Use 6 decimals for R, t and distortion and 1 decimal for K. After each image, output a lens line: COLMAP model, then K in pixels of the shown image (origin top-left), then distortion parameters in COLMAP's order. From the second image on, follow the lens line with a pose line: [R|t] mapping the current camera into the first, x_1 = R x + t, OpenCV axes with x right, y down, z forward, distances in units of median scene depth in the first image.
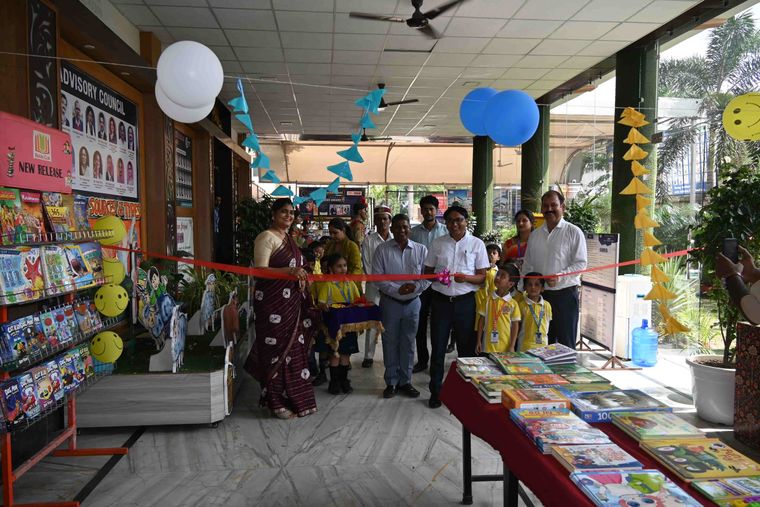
lens RADIAL K [[566.2, 0, 380.0], [0, 566.2, 253.5], [0, 0, 1]] dist [0.001926, -0.000465]
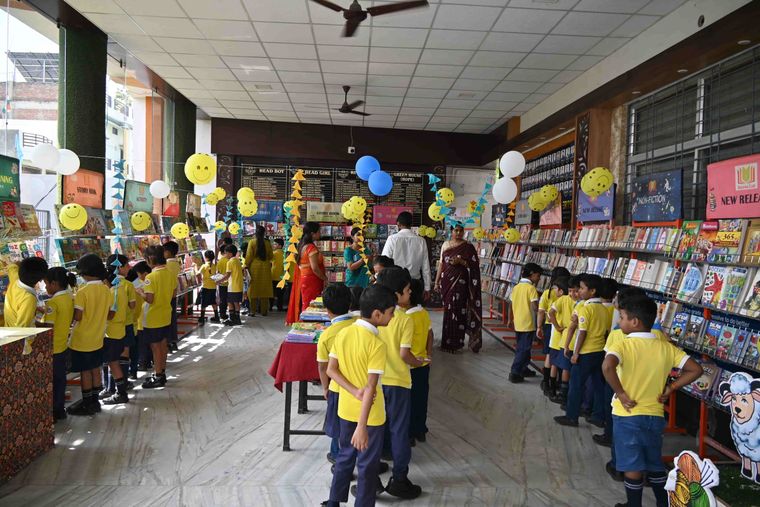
lens RADIAL K [[618.0, 0, 380.0], [0, 618.0, 253.5], [0, 0, 1]] dist [-0.000110, -0.002460]
pose [[-0.998762, -0.027535, 0.041430, 0.025274], [-0.024050, 0.996310, 0.082392, -0.057037], [-0.043545, 0.081294, -0.995738, 1.034656]]
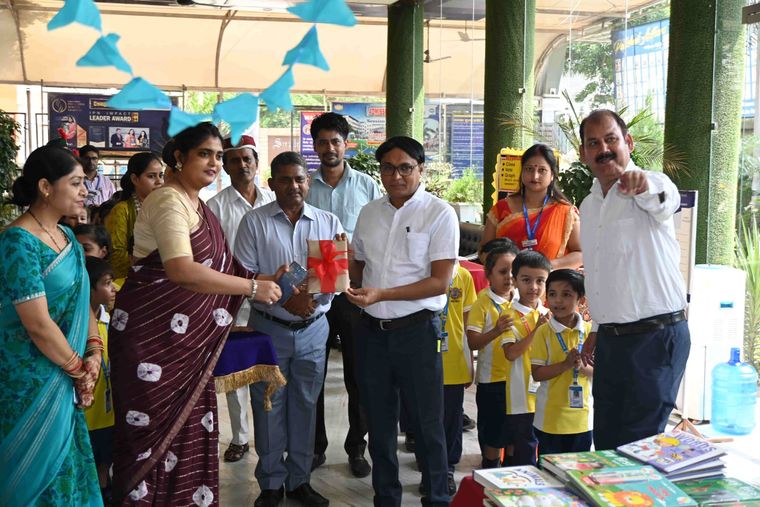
lens RADIAL K [[1004.3, 0, 380.0], [0, 1004.3, 253.5], [0, 0, 1]] dist [0.007918, 0.002153]
pose [[0.982838, -0.009982, 0.184200, -0.046669], [0.003136, 0.999295, 0.037423, -0.012053], [-0.184444, -0.036203, 0.982176, 0.118471]]
